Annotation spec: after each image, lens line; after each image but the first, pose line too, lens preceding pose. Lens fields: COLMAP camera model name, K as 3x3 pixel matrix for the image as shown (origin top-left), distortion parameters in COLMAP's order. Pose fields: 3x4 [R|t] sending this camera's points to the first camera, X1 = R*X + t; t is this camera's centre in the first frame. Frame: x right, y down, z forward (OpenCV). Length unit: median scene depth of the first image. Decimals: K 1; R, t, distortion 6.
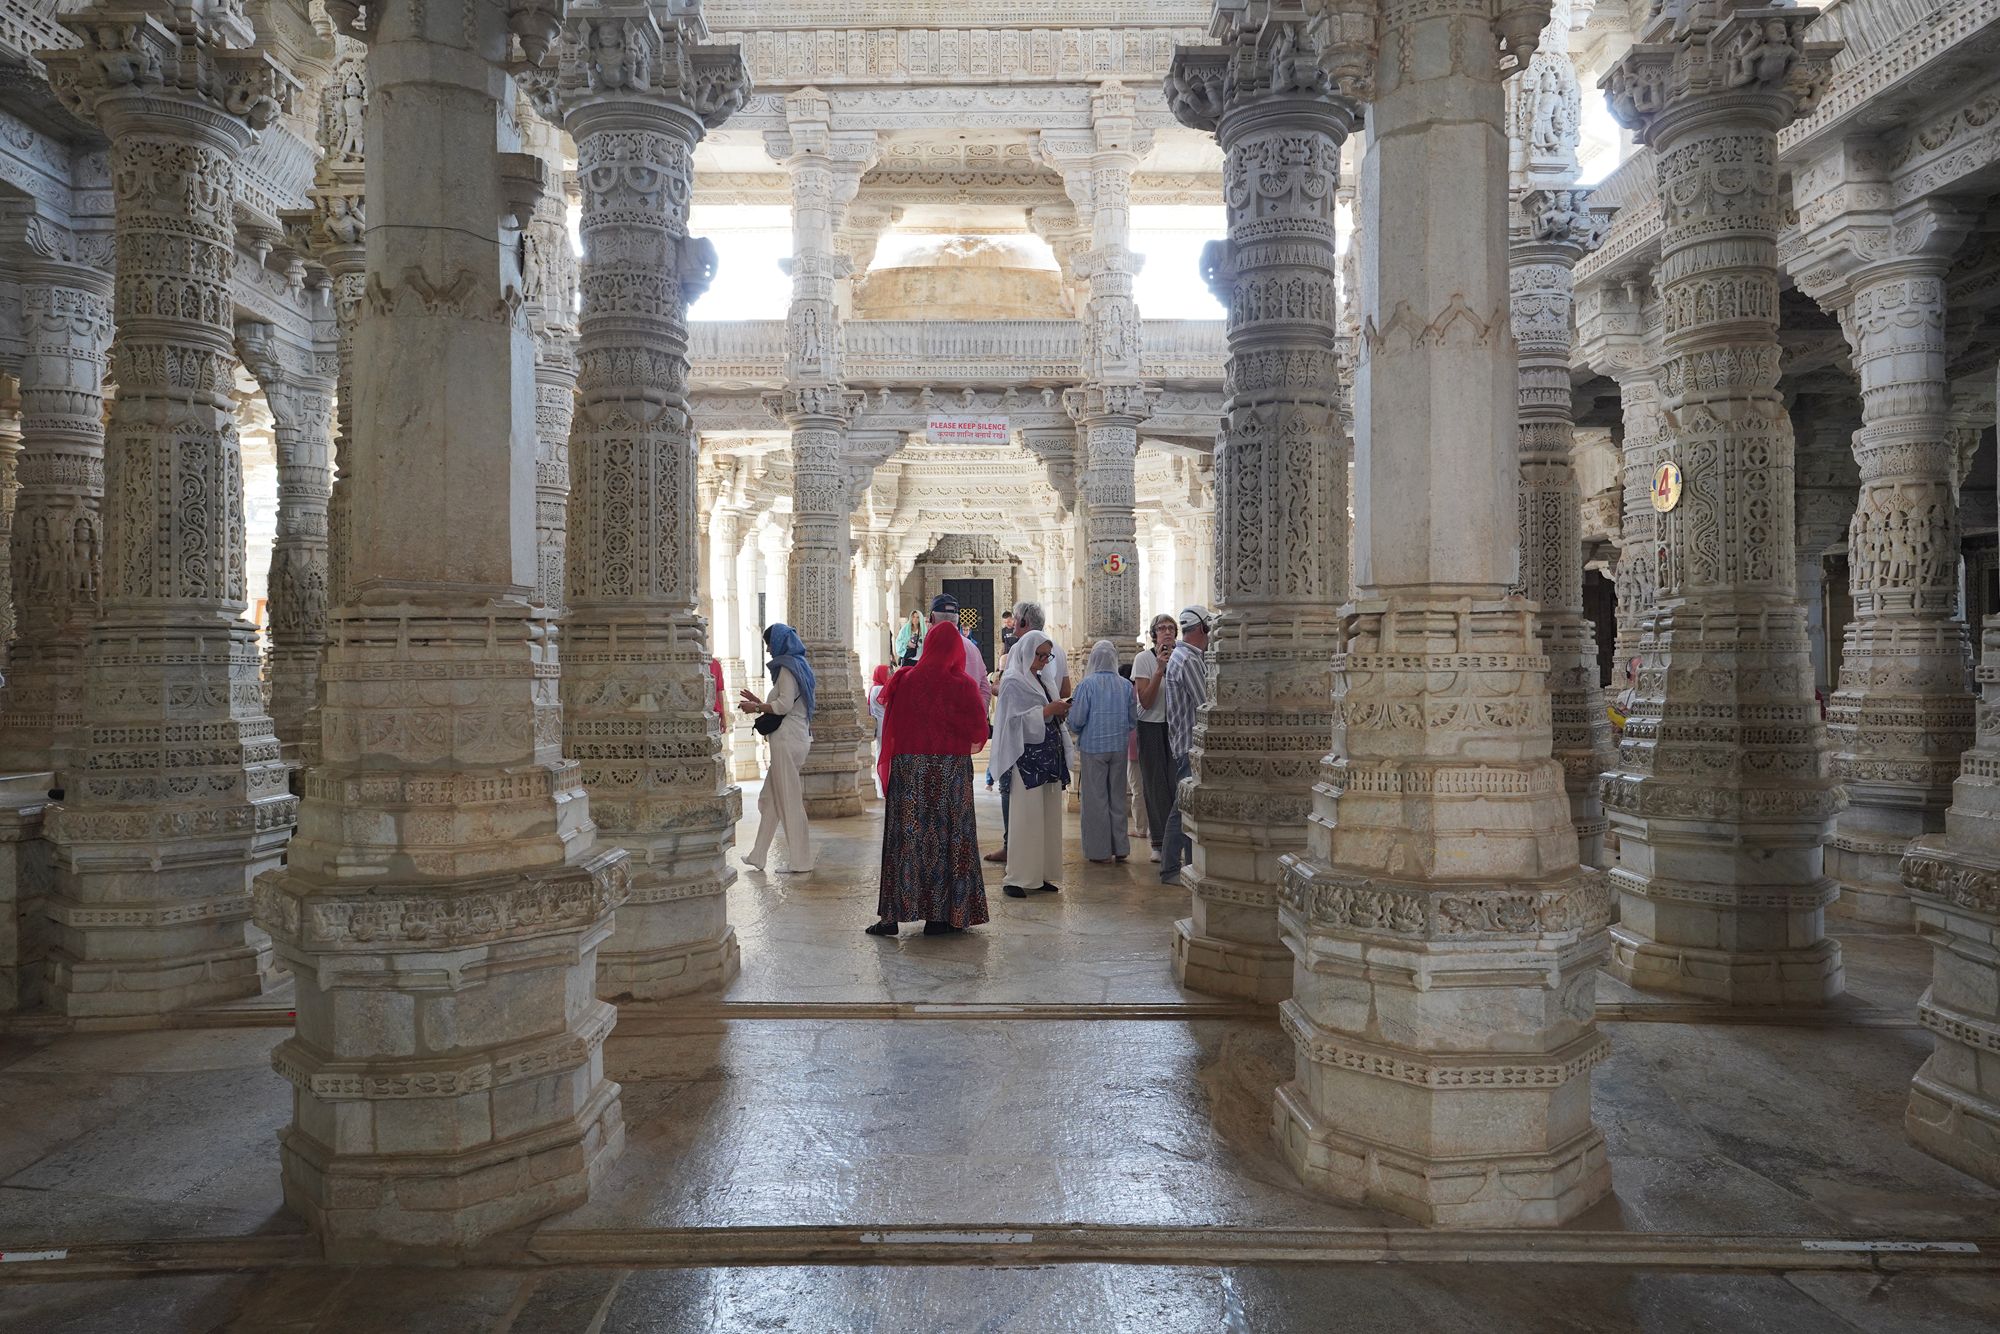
lens RADIAL K [[1320.8, 0, 1000.0], [0, 1320.8, 667.0], [0, 0, 1]] dist [-0.035263, 0.027180]
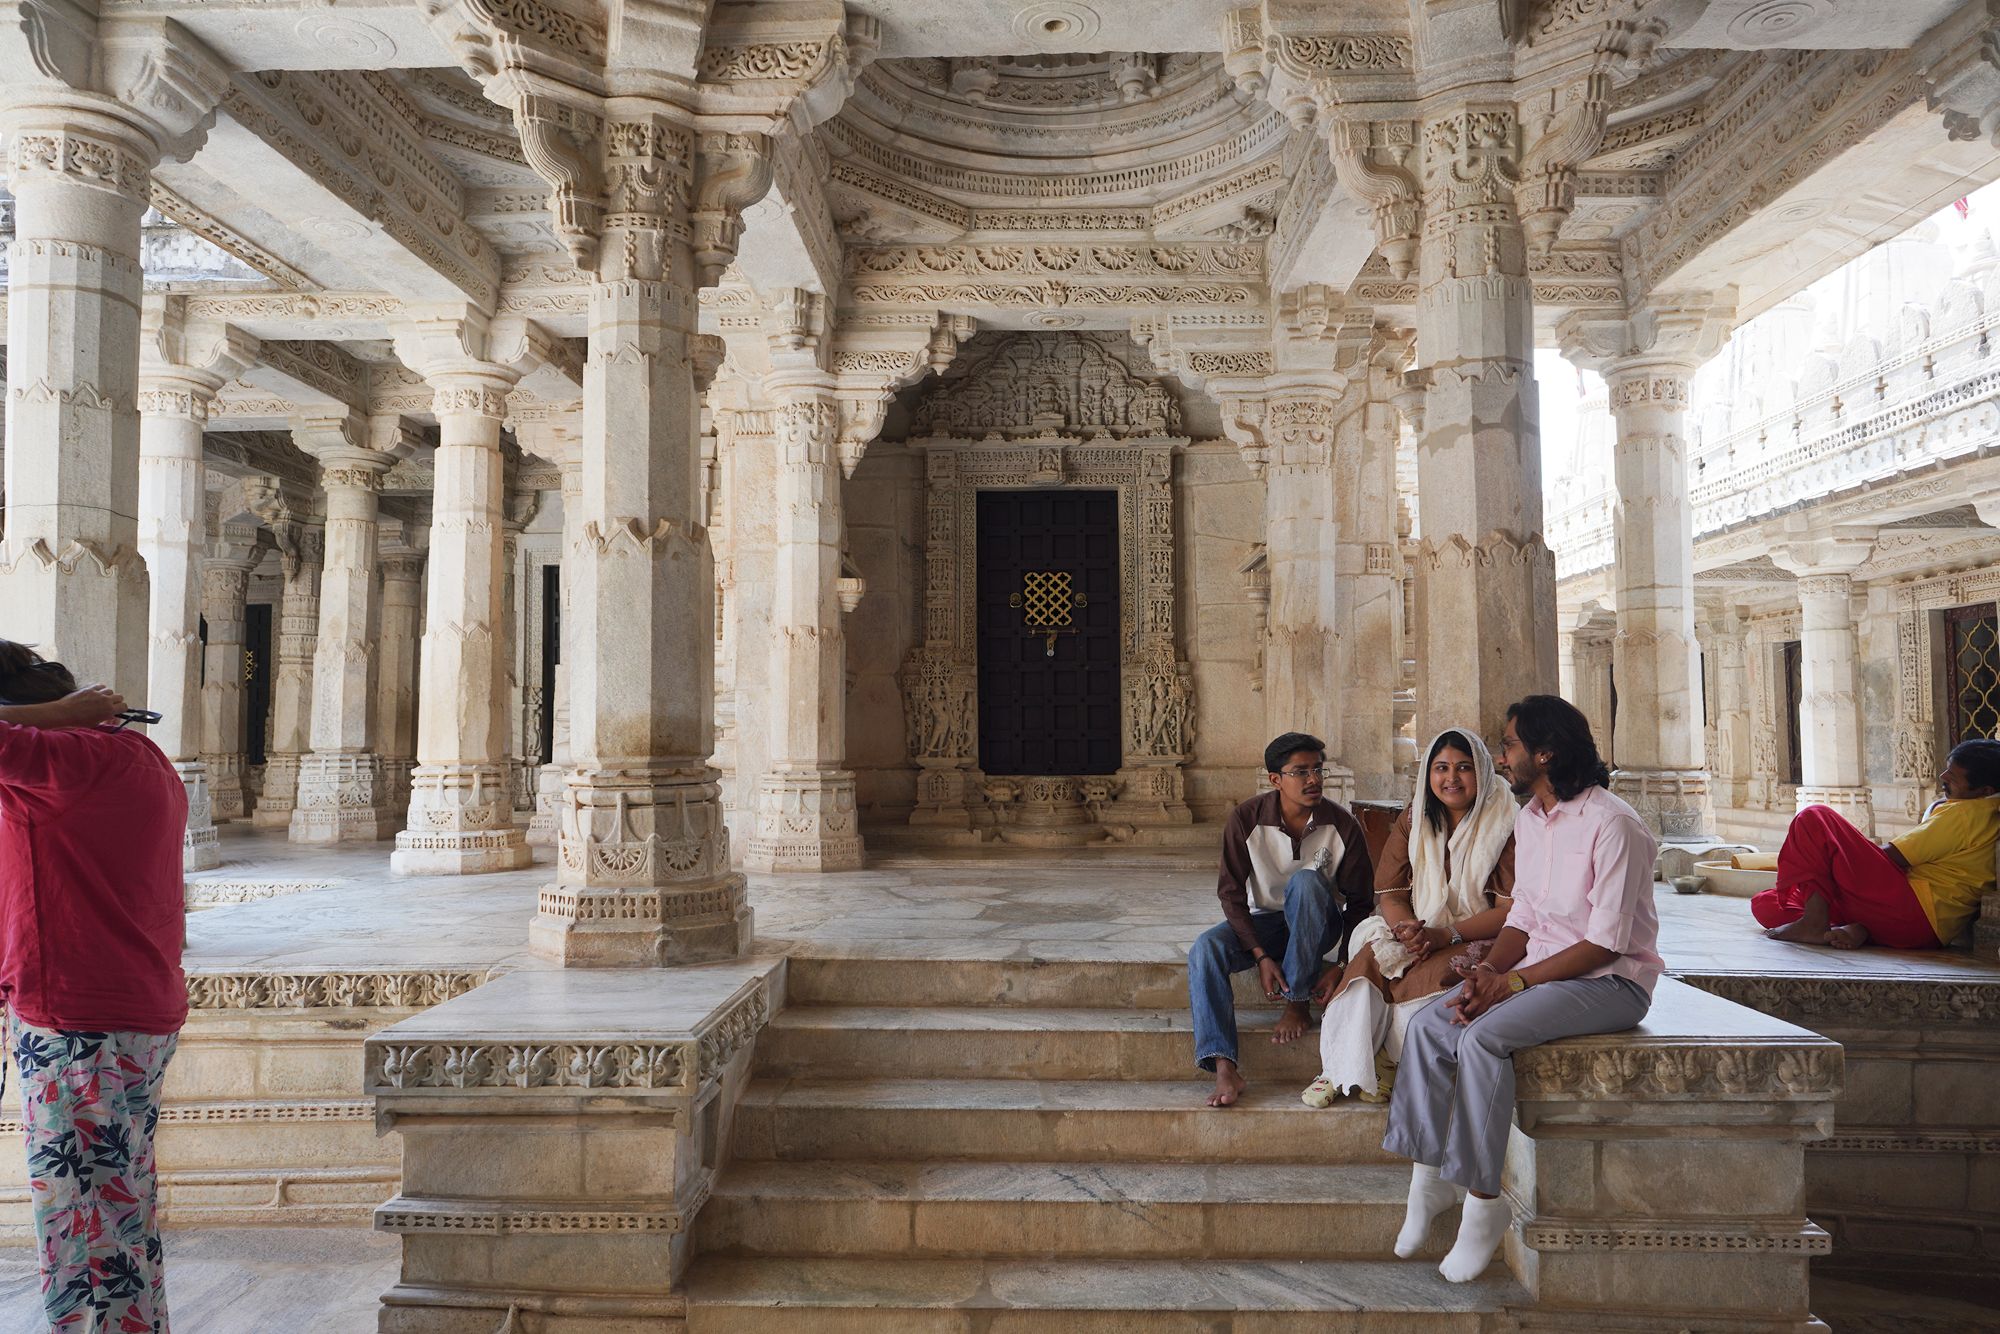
lens RADIAL K [[1294.4, 0, 988.7], [0, 1294.4, 666.1], [0, 0, 1]] dist [-0.035205, 0.025824]
pose [[0.998607, -0.006203, -0.052396, -0.022814], [0.003458, 0.998624, -0.052319, -0.000084], [0.052648, 0.052065, 0.997255, 0.664877]]
